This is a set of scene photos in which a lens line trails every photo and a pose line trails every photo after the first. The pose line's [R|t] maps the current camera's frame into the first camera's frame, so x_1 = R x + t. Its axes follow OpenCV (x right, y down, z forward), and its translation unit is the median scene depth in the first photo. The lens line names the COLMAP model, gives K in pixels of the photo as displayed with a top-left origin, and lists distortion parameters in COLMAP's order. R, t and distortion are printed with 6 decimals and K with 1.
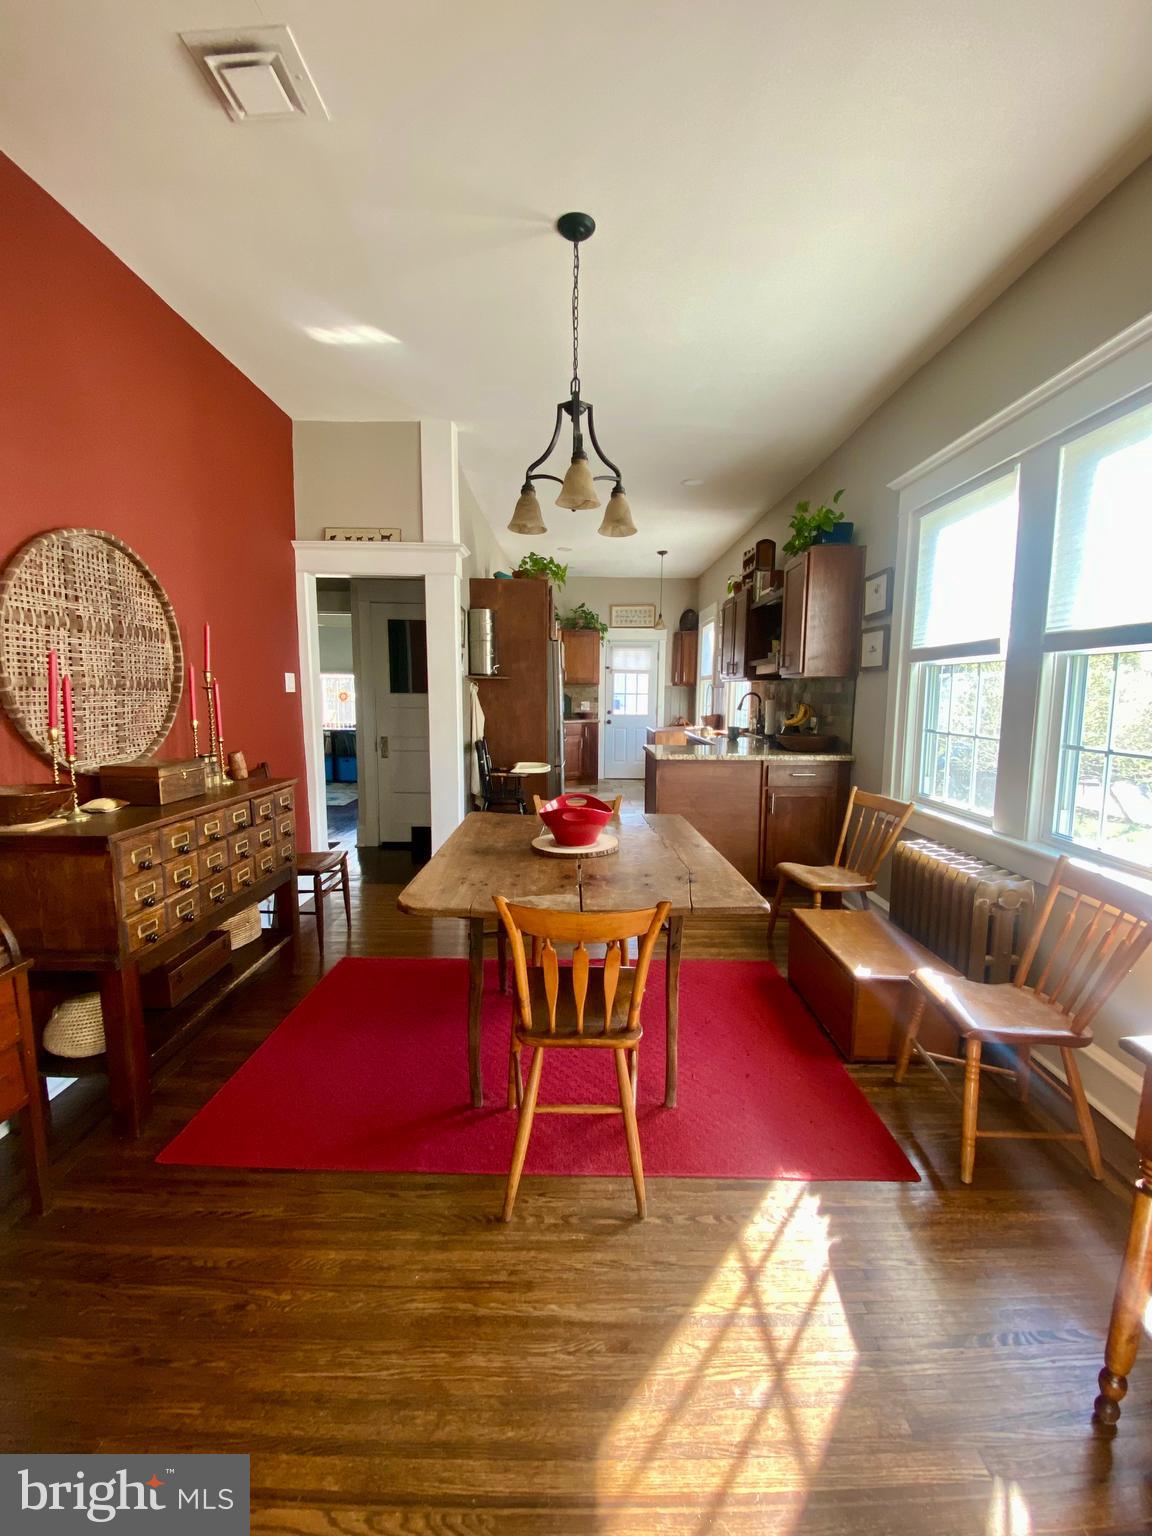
lens RADIAL K [[624.6, 0, 576.0], [0, 624.6, 768.0], [0, 0, 1]] dist [0.042849, -0.021942]
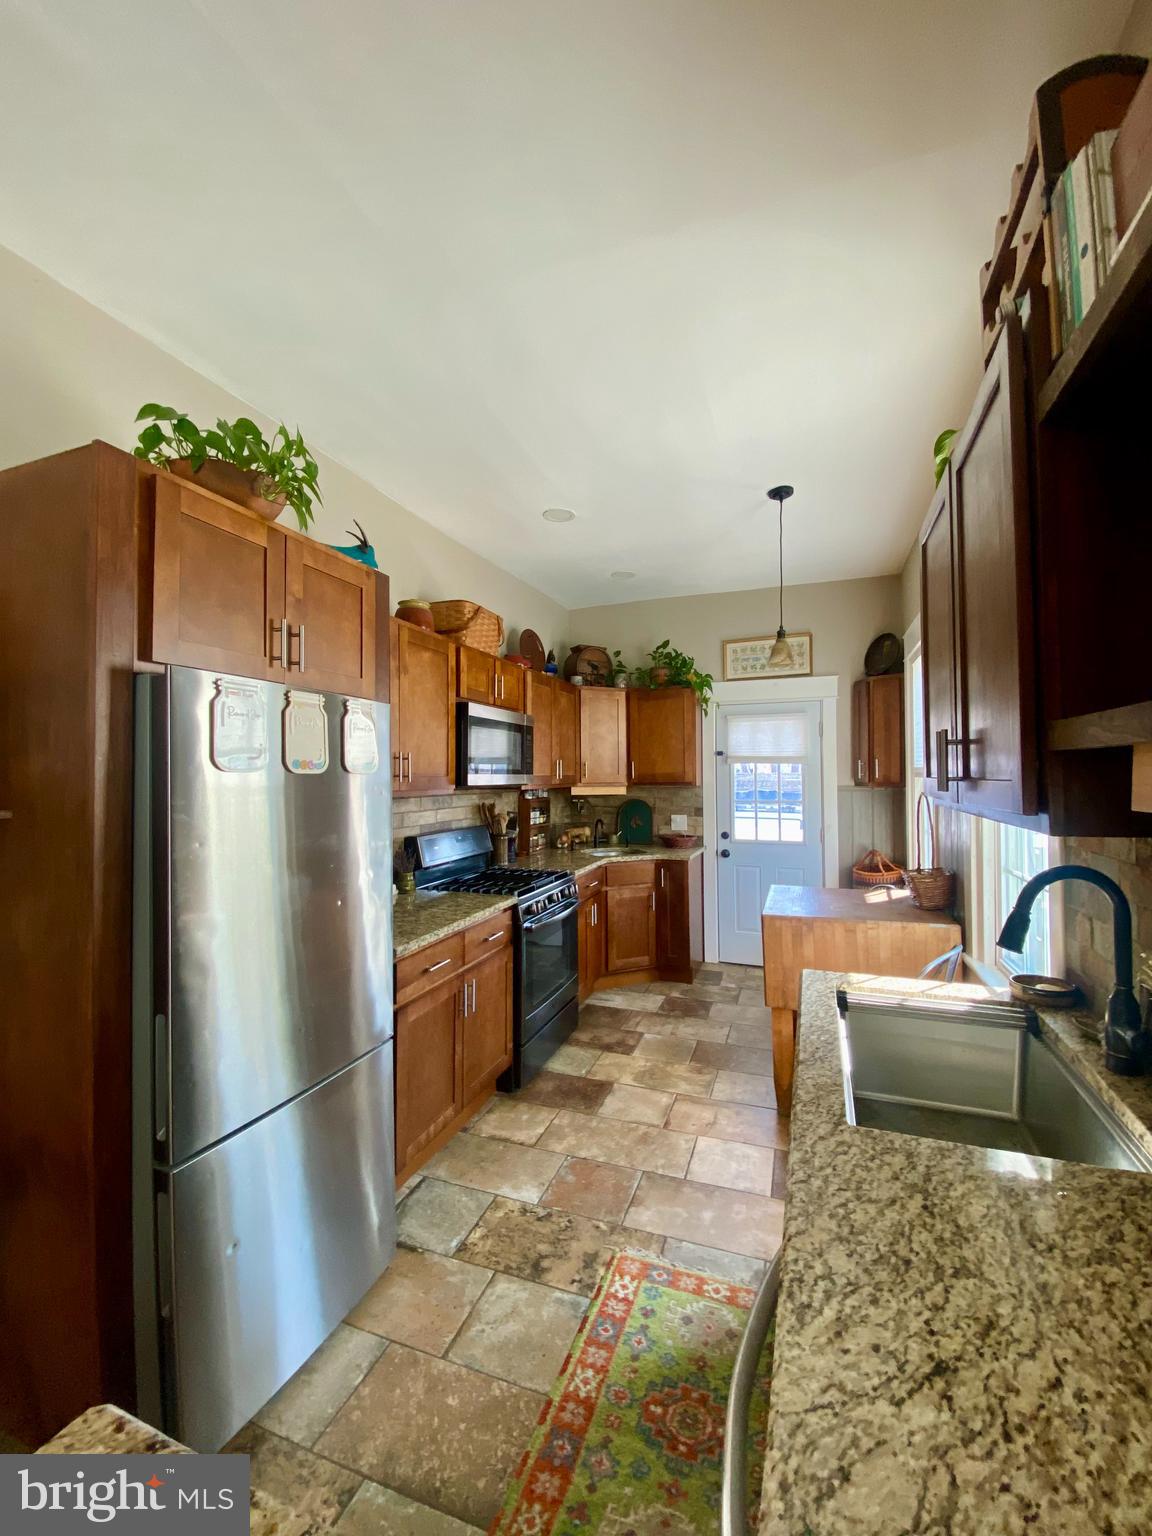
lens RADIAL K [[624.8, 0, 560.5], [0, 624.8, 764.5], [0, 0, 1]] dist [0.021426, -0.020827]
pose [[0.928935, -0.020394, -0.369681, 0.130693], [-0.030032, 0.991041, -0.130137, -0.080973], [0.369023, 0.131991, 0.920000, 0.481082]]
